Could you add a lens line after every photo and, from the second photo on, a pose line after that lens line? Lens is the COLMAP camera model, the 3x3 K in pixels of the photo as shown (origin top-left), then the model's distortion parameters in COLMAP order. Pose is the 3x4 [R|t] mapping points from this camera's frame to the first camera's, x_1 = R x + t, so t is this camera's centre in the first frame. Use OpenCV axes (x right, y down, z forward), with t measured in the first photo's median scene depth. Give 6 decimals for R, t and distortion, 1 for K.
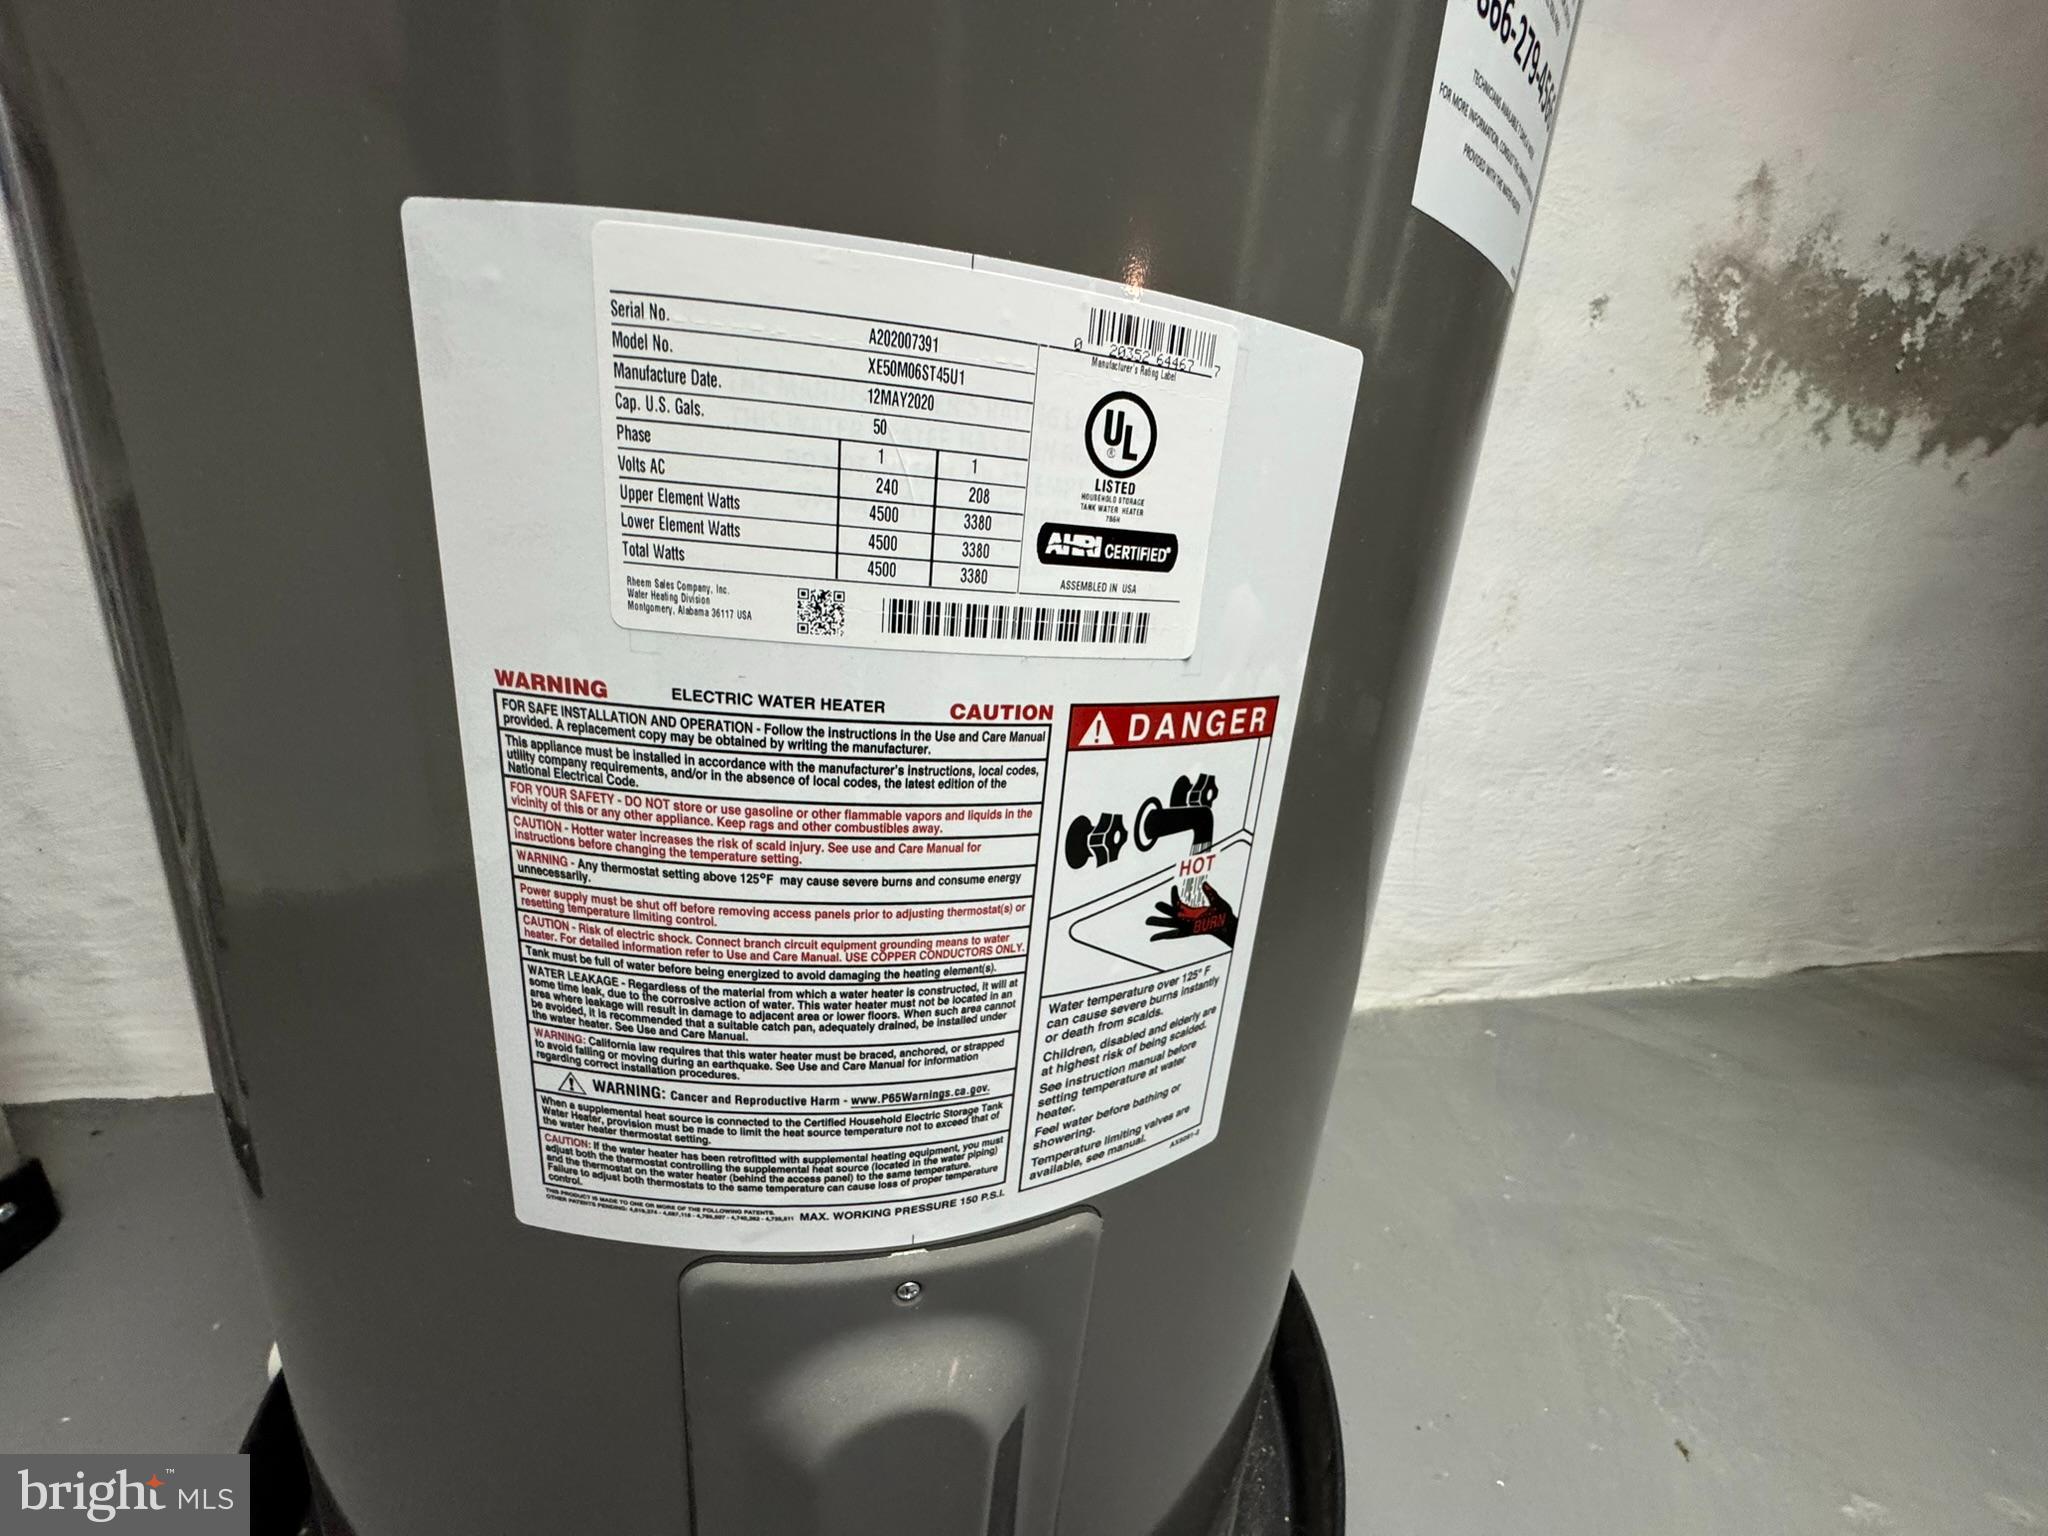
lens RADIAL K [[820.4, 0, 1024.0], [0, 820.4, 768.0], [0, 0, 1]] dist [-0.000818, -0.000039]
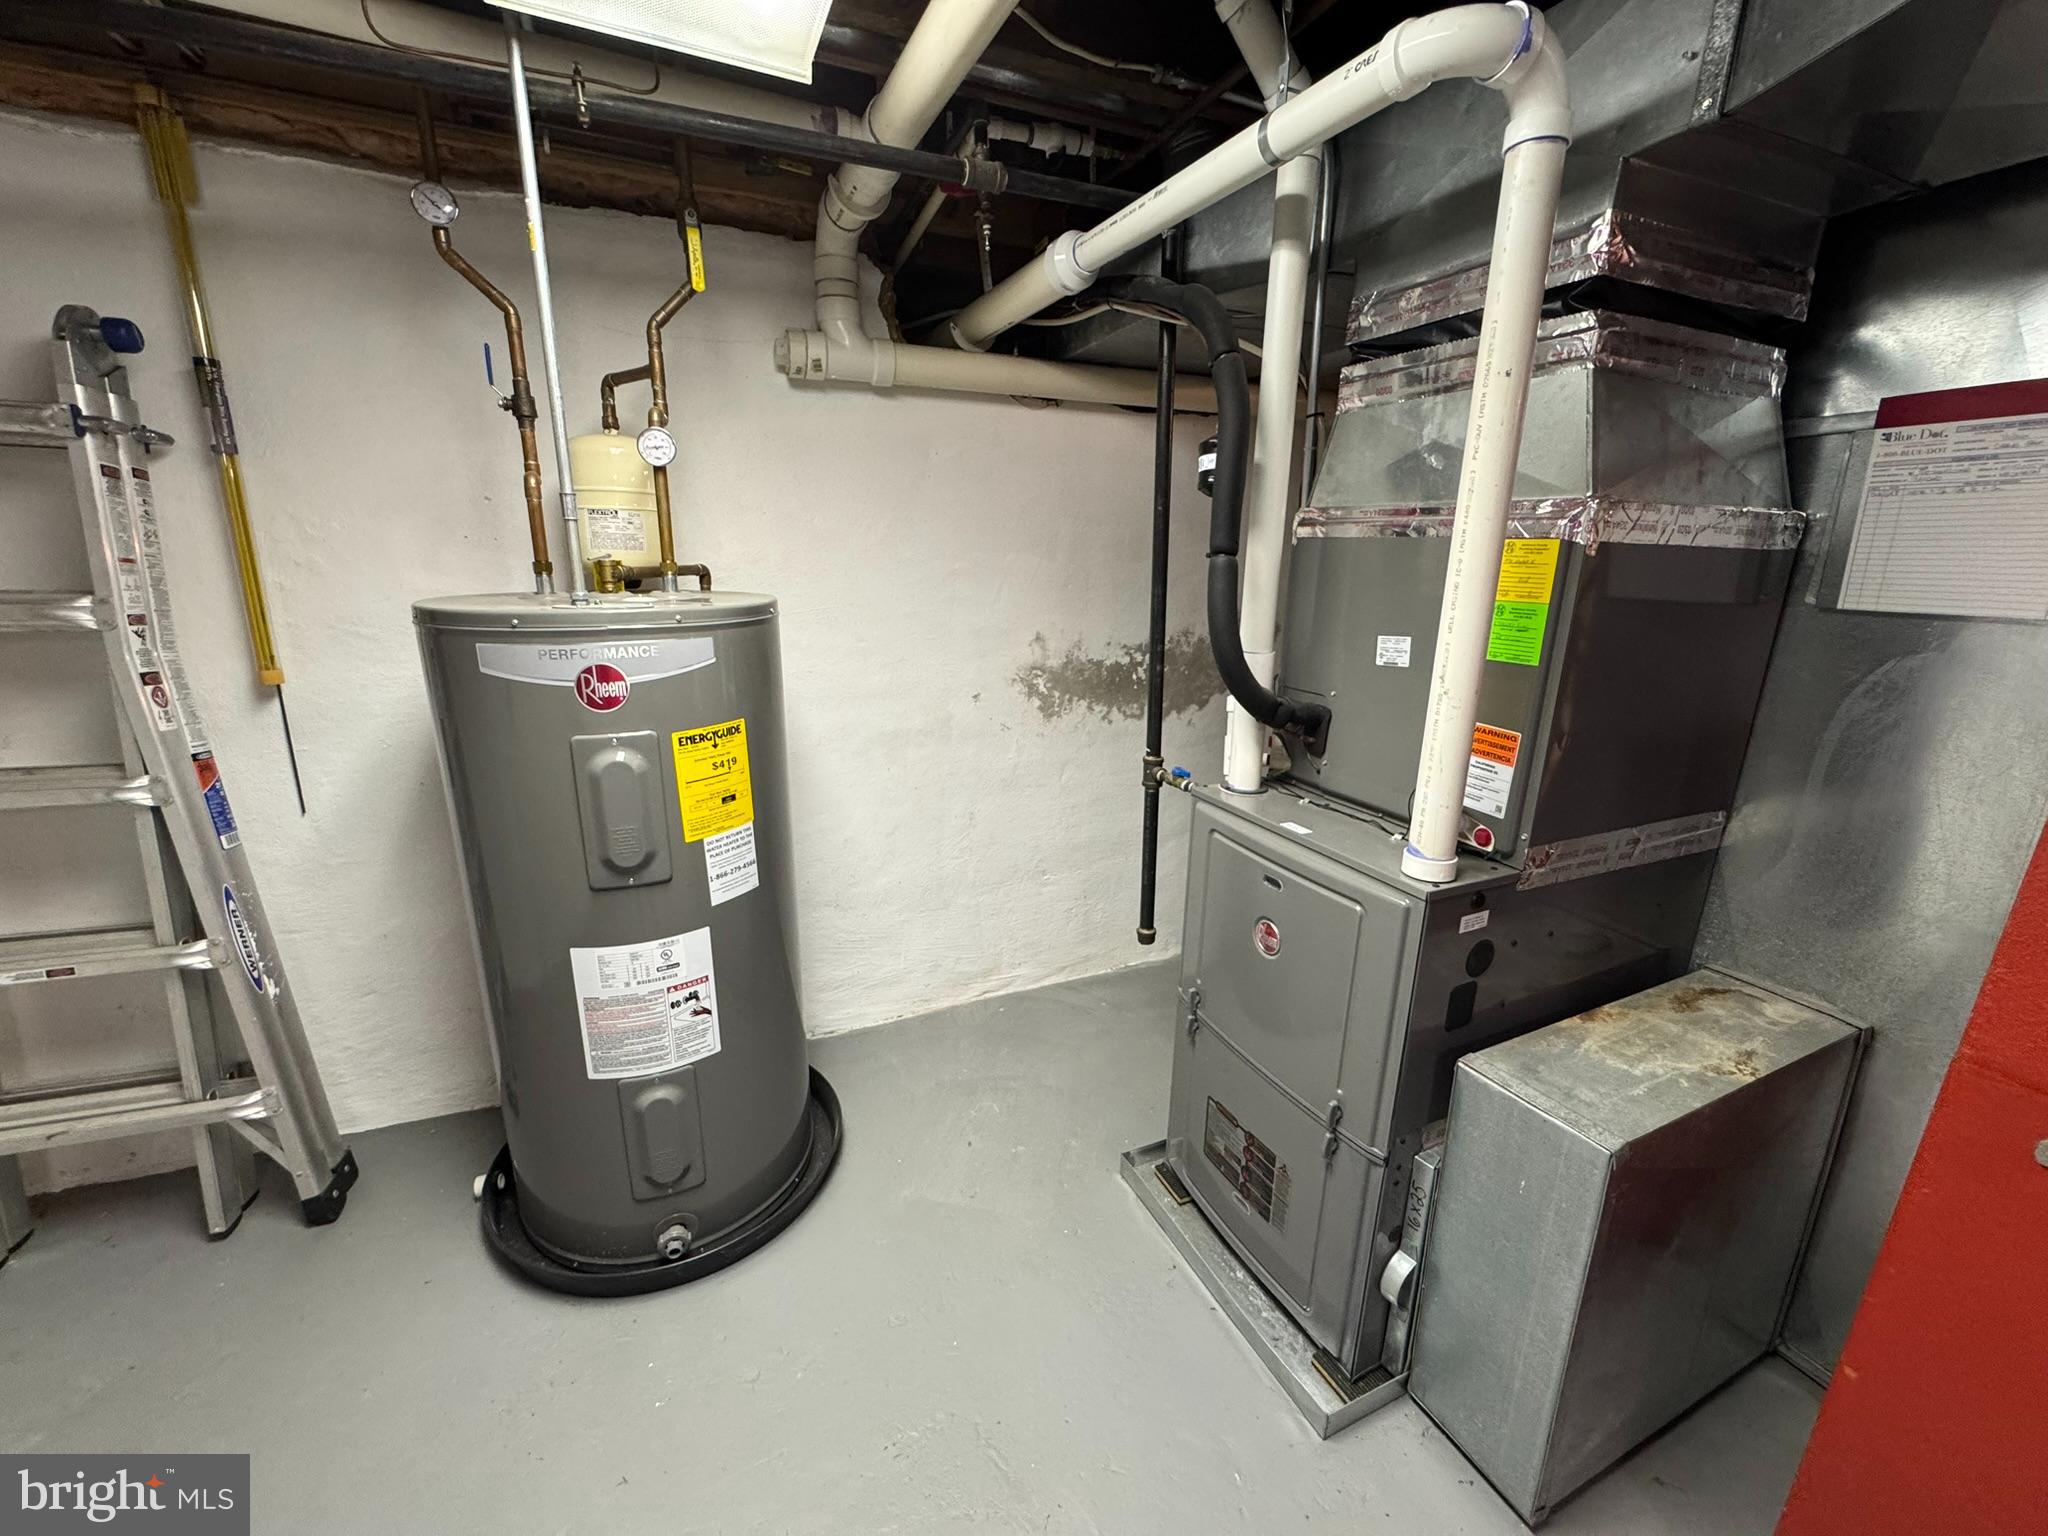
lens RADIAL K [[820.4, 0, 1024.0], [0, 820.4, 768.0], [0, 0, 1]] dist [-0.000818, -0.000039]
pose [[0.983131, -0.113455, 0.143461, 0.584307], [0.116809, 0.993039, -0.015148, -0.381028], [-0.140744, 0.031650, 0.989540, -1.660727]]
